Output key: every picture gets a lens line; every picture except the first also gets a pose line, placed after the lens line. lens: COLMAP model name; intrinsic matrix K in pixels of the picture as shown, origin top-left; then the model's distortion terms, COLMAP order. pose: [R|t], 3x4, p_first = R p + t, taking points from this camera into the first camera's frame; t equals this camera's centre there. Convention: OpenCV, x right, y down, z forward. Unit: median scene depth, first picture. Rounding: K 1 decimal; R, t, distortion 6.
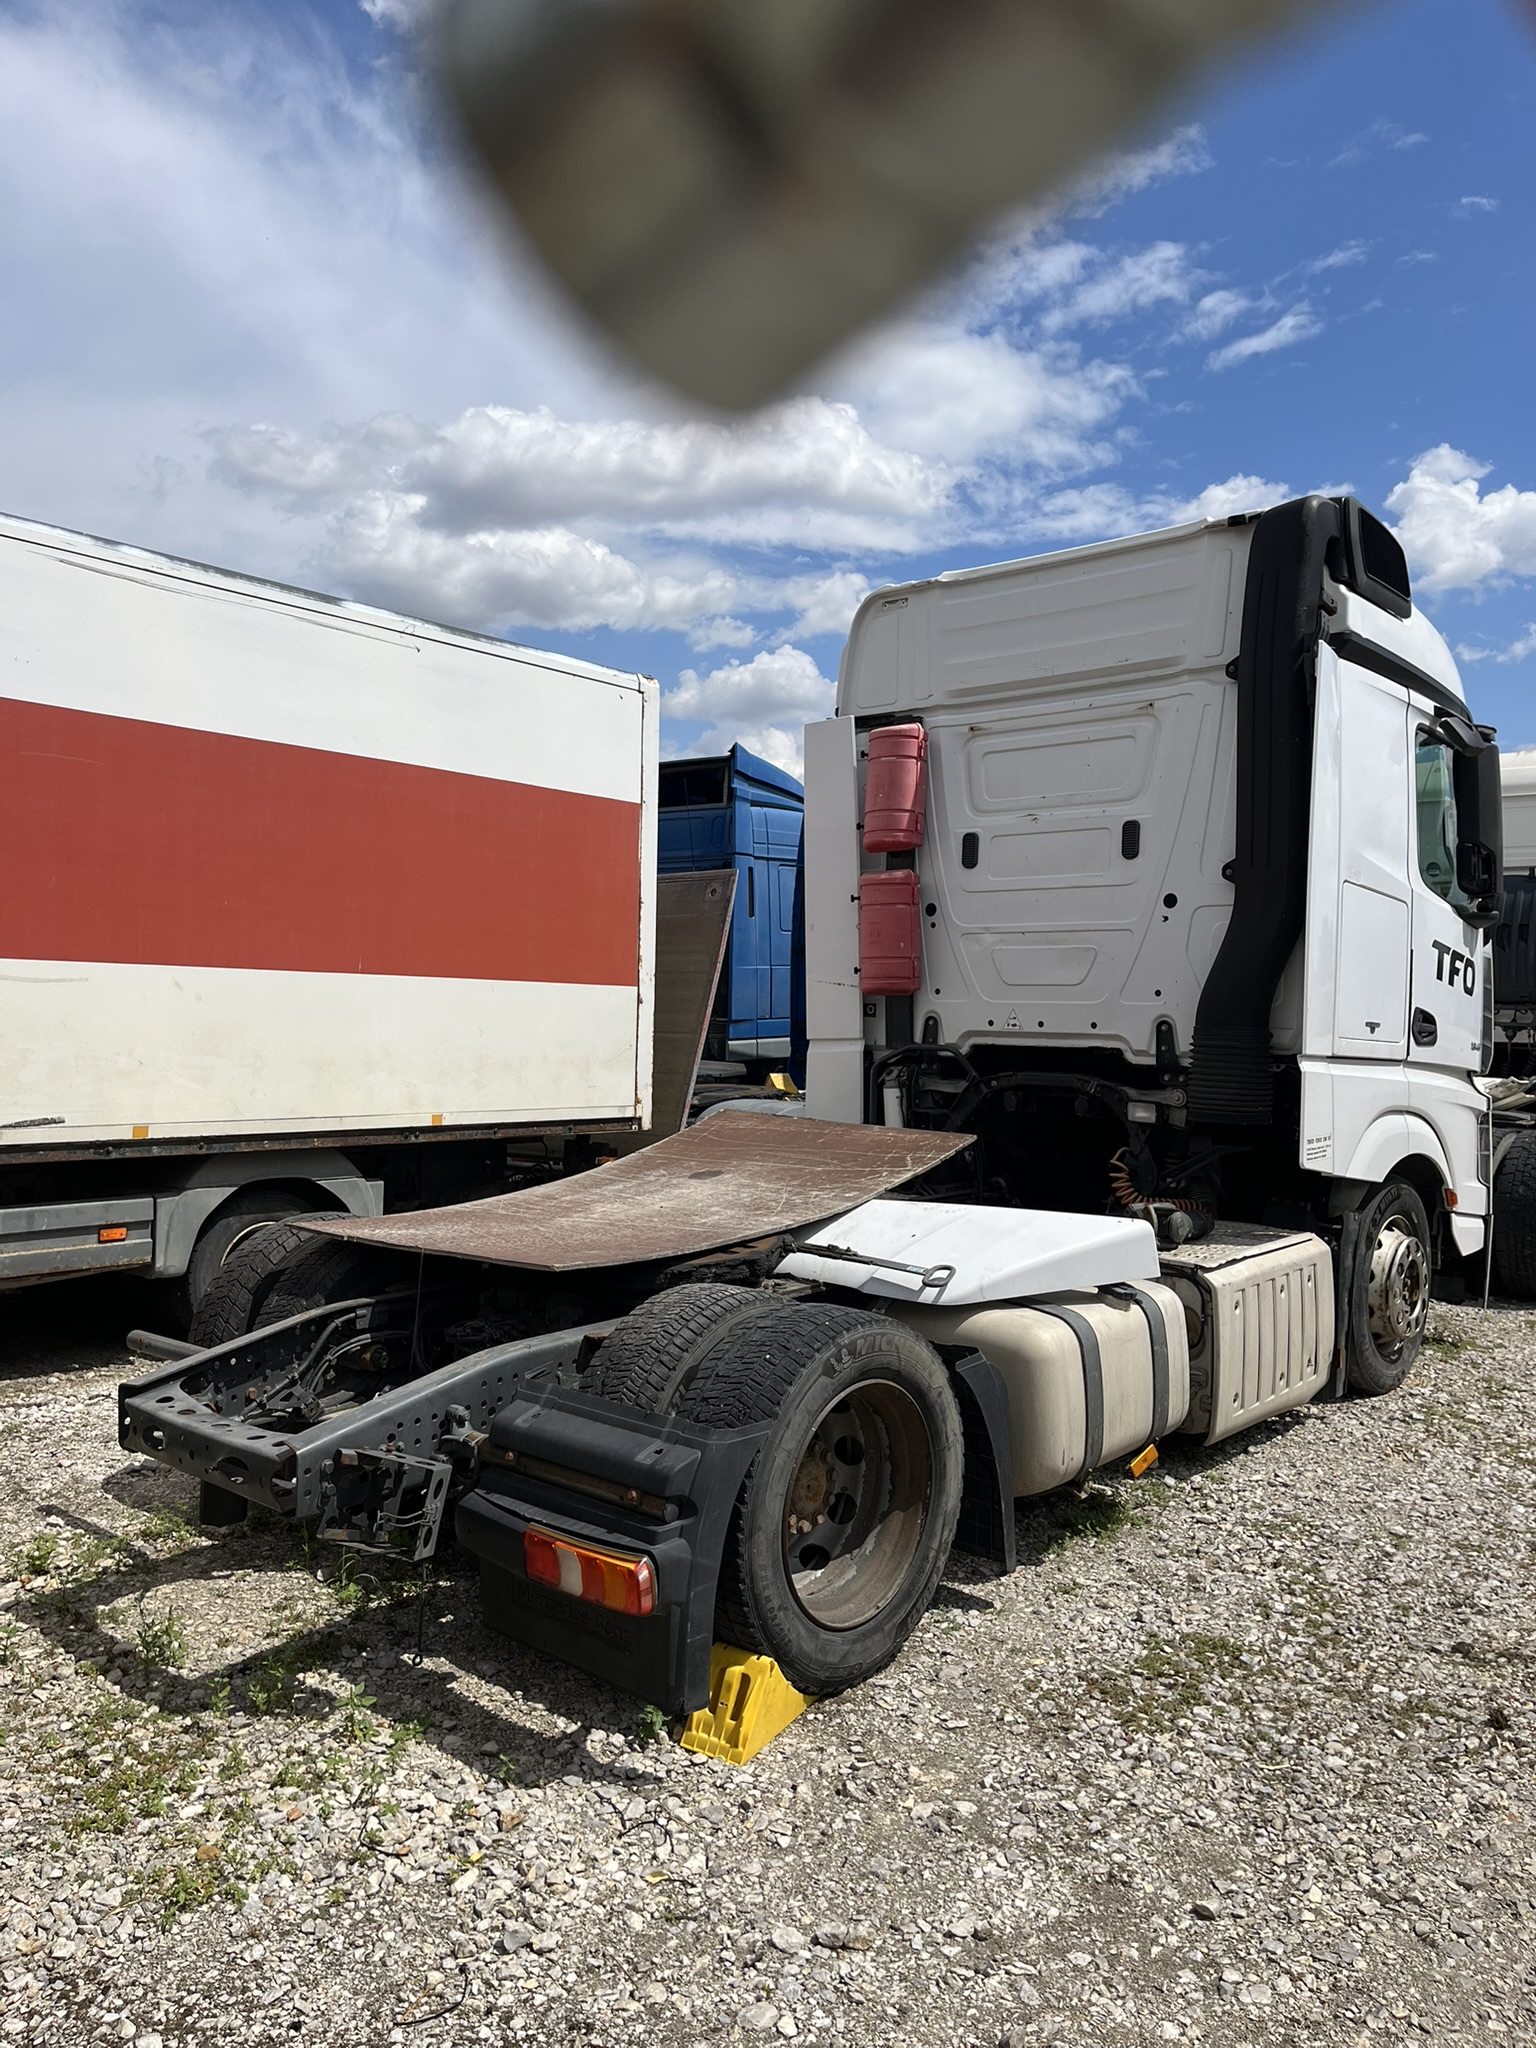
lens RADIAL K [[1586.2, 0, 768.0], [0, 1586.2, 1024.0], [0, 0, 1]] dist [0.027688, 0.000510]
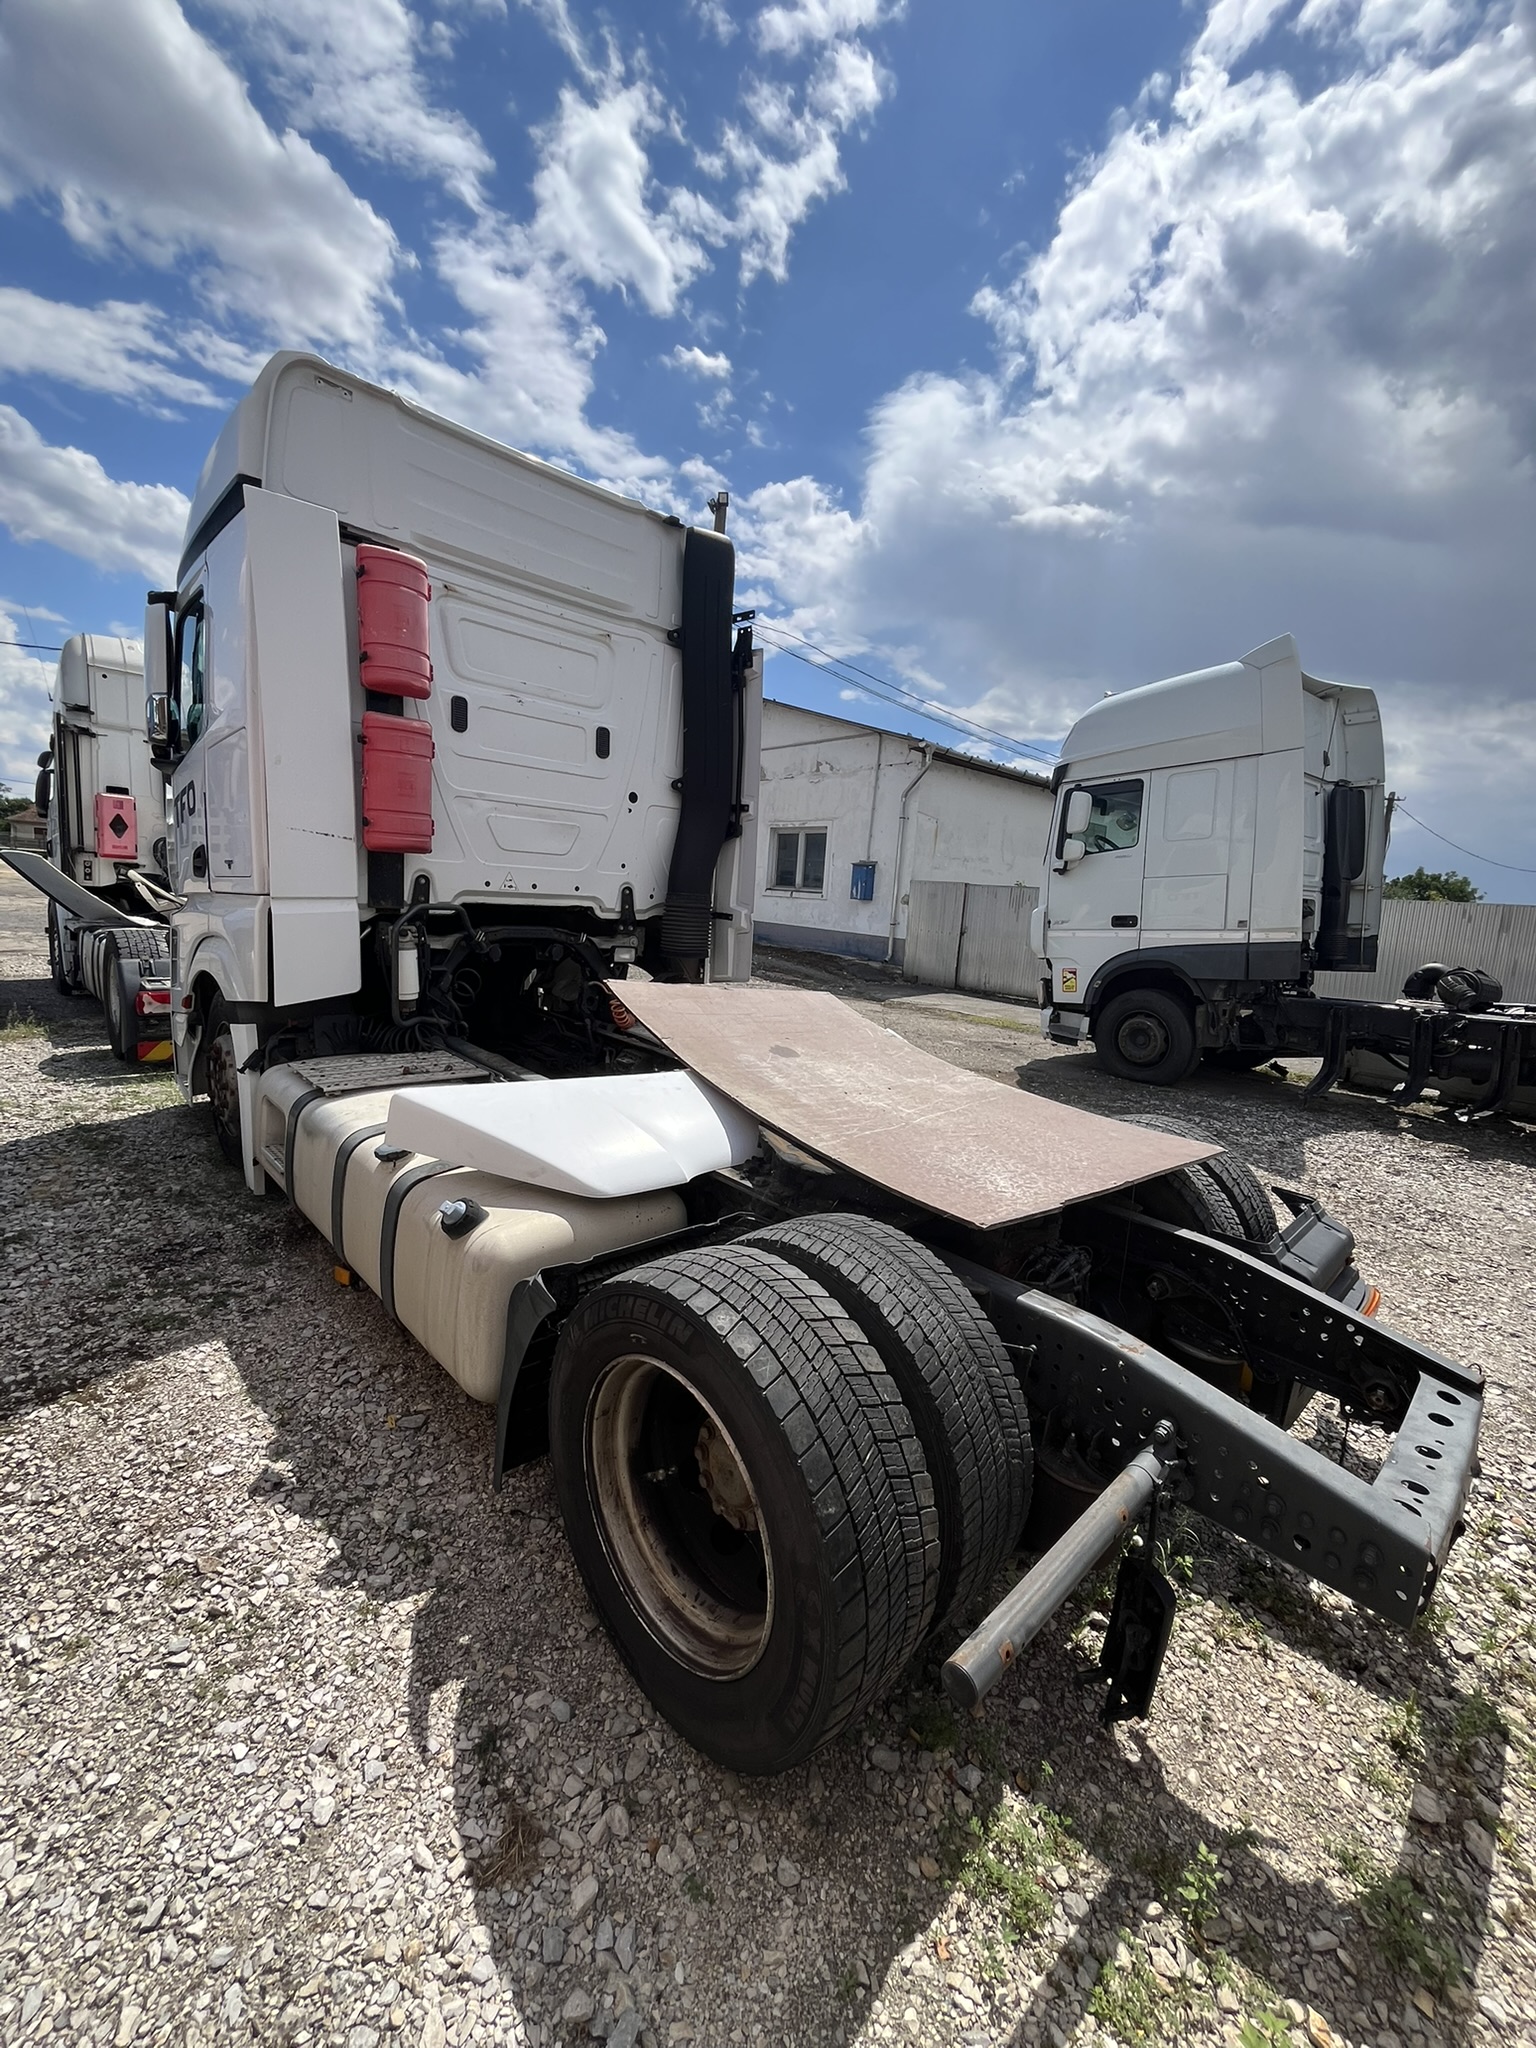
lens RADIAL K [[822.8, 0, 768.0], [0, 822.8, 1024.0], [0, 0, 1]] dist [0.001773, 0.000265]
pose [[0.066617, -0.182151, 0.981011, -0.461794], [-0.065808, 0.980253, 0.186479, -0.026573], [-0.995606, -0.076981, 0.053315, 0.816212]]
